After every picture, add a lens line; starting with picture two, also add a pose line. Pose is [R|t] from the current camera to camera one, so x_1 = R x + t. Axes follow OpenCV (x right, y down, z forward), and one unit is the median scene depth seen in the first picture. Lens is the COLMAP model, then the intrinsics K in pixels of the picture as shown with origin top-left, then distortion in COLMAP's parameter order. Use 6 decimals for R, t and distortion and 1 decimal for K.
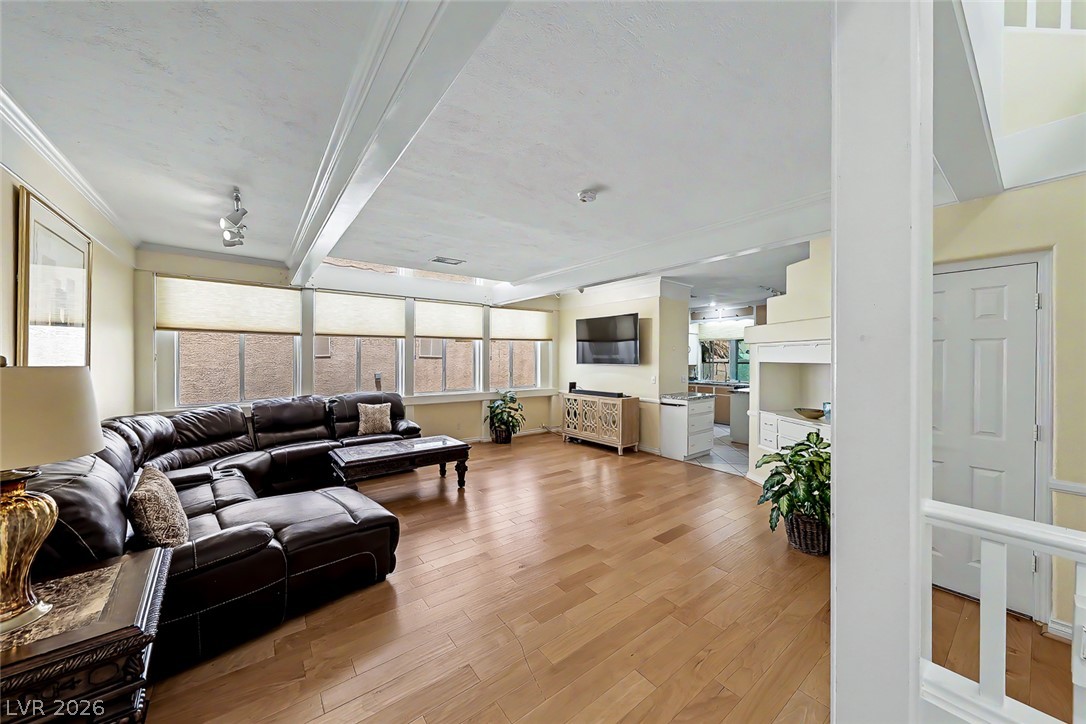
lens RADIAL K [[377.1, 0, 540.0], [0, 377.1, 359.1], [0, 0, 1]] dist [-0.001201, -0.000033]
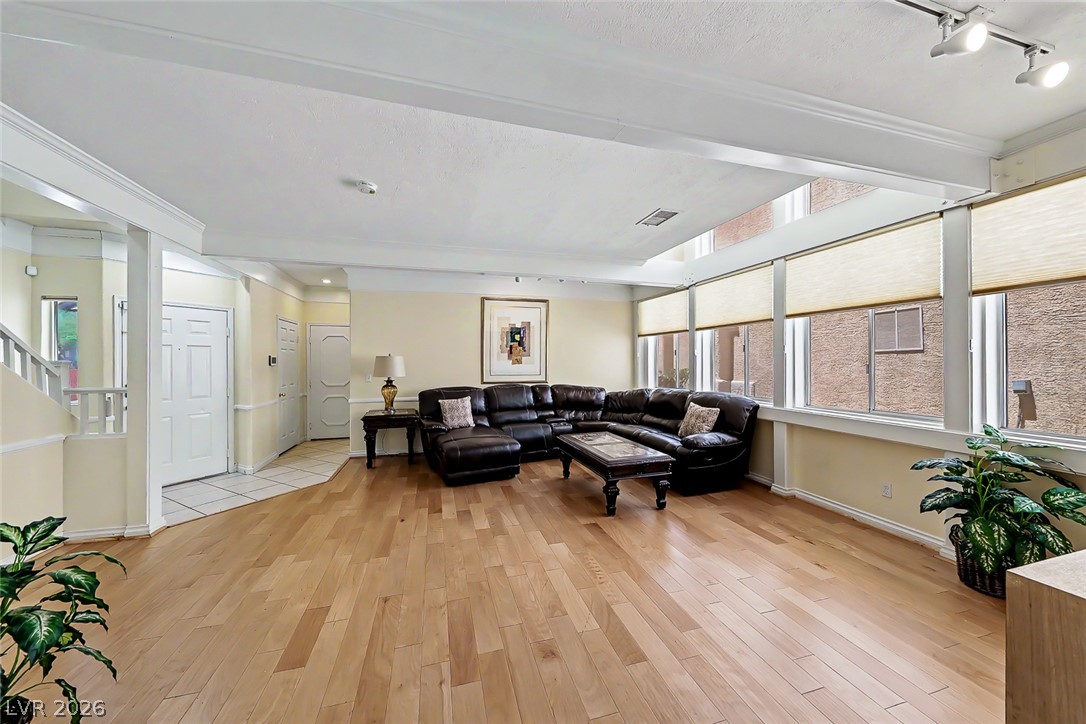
lens RADIAL K [[378.8, 0, 543.0], [0, 378.8, 362.0], [0, 0, 1]] dist [-0.000093, -0.000020]
pose [[-0.364591, 0.002290, -0.931165, 0.598973], [0.004295, 0.999990, 0.000778, 0.020955], [0.931158, -0.003716, -0.364597, 1.208845]]
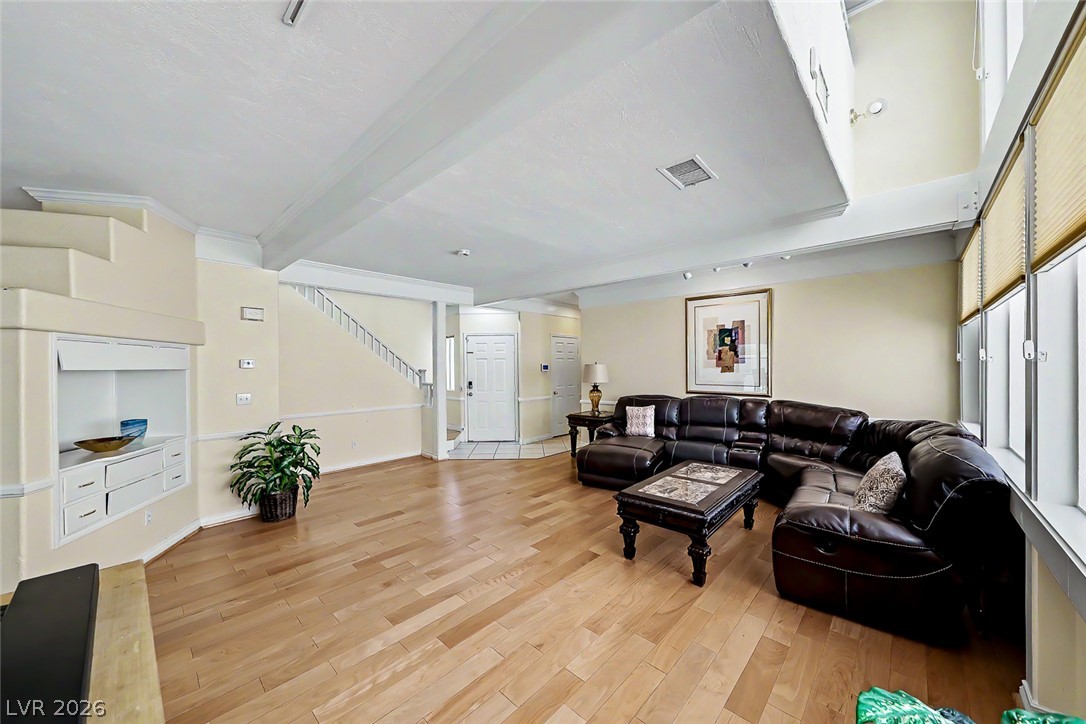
lens RADIAL K [[386.7, 0, 547.0], [0, 386.7, 362.5], [0, 0, 1]] dist [0.000448, 0.000170]
pose [[-0.986595, 0.010008, -0.162879, 0.081018], [0.011630, 0.999892, -0.009011, 0.003777], [0.162772, -0.010784, -0.986605, 1.683056]]
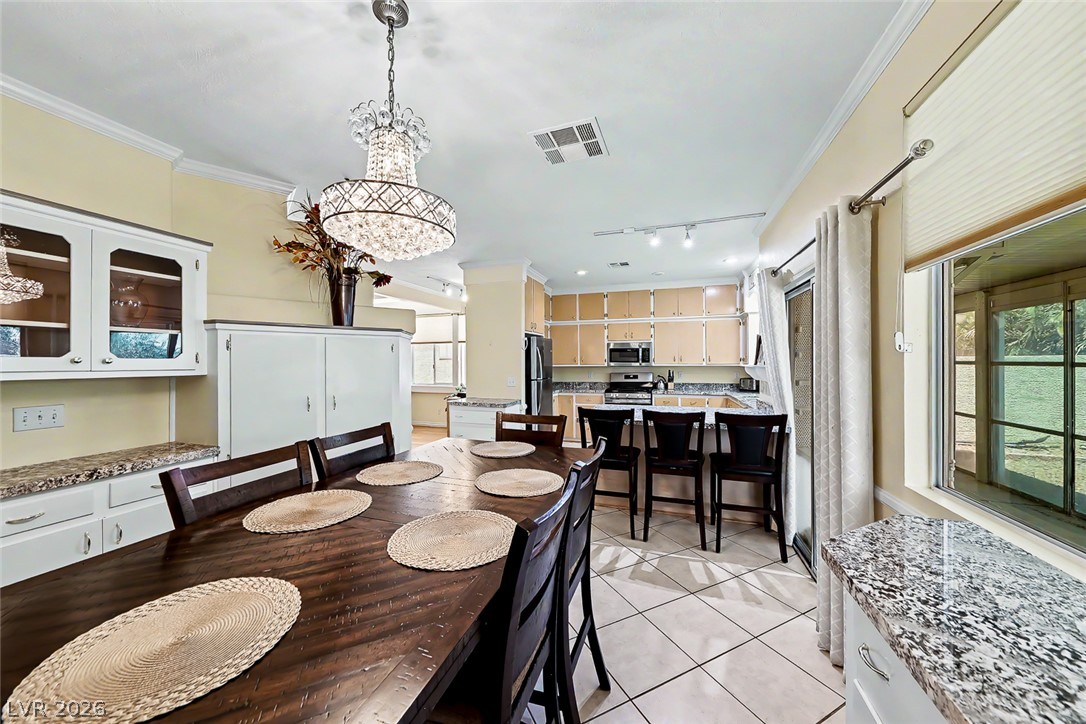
lens RADIAL K [[386.7, 0, 547.0], [0, 386.7, 362.5], [0, 0, 1]] dist [0.000448, 0.000170]
pose [[0.565929, -0.000590, -0.824454, 1.628261], [0.005935, 0.999977, 0.003359, 0.013331], [0.824433, -0.006794, 0.565919, 0.897093]]
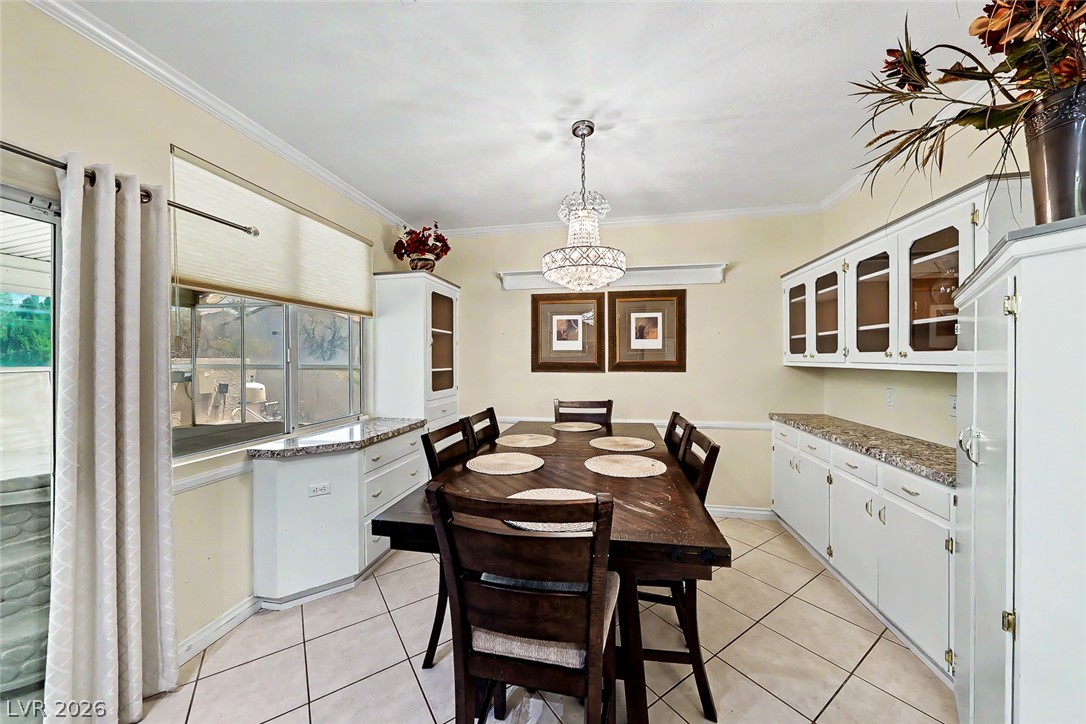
lens RADIAL K [[377.1, 0, 540.0], [0, 377.1, 359.1], [0, 0, 1]] dist [-0.001201, -0.000033]
pose [[-0.660798, 0.001786, 0.750562, 0.915693], [0.003057, 0.999995, 0.000312, 0.014292], [-0.750558, 0.002500, -0.660800, 1.366499]]
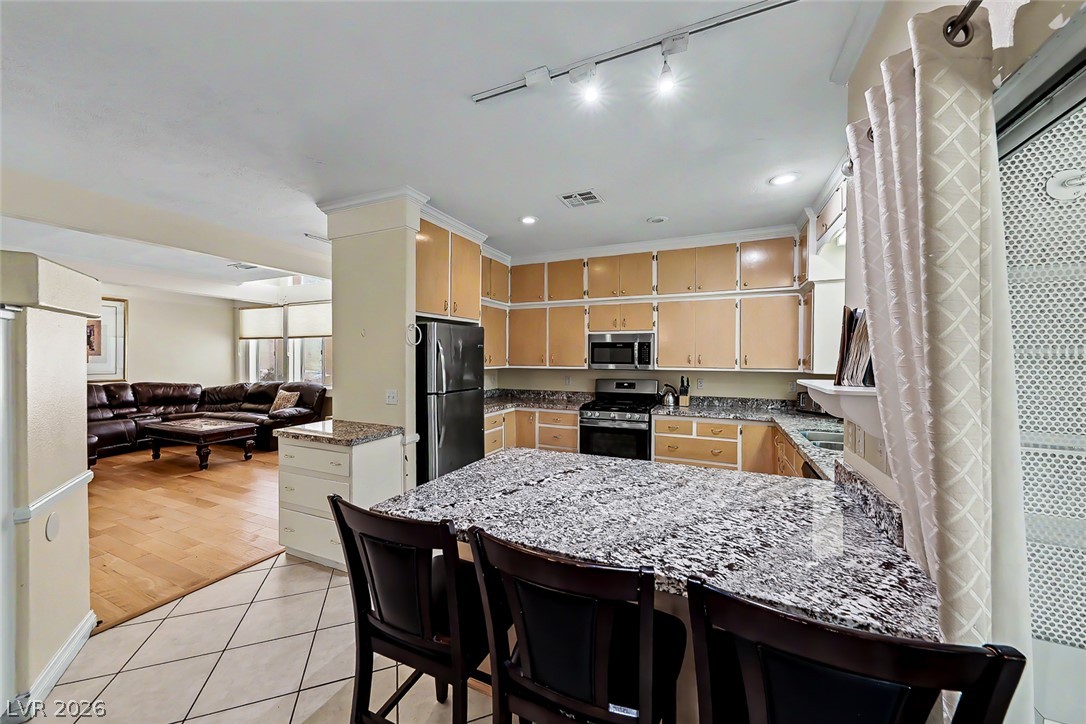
lens RADIAL K [[393.6, 0, 547.9], [0, 393.6, 360.6], [0, 0, 1]] dist [0.006238, -0.000007]
pose [[0.476832, 0.010589, -0.878931, 1.354195], [-0.002994, 0.999941, 0.010422, 0.000599], [0.878989, -0.002338, 0.476836, 1.396462]]
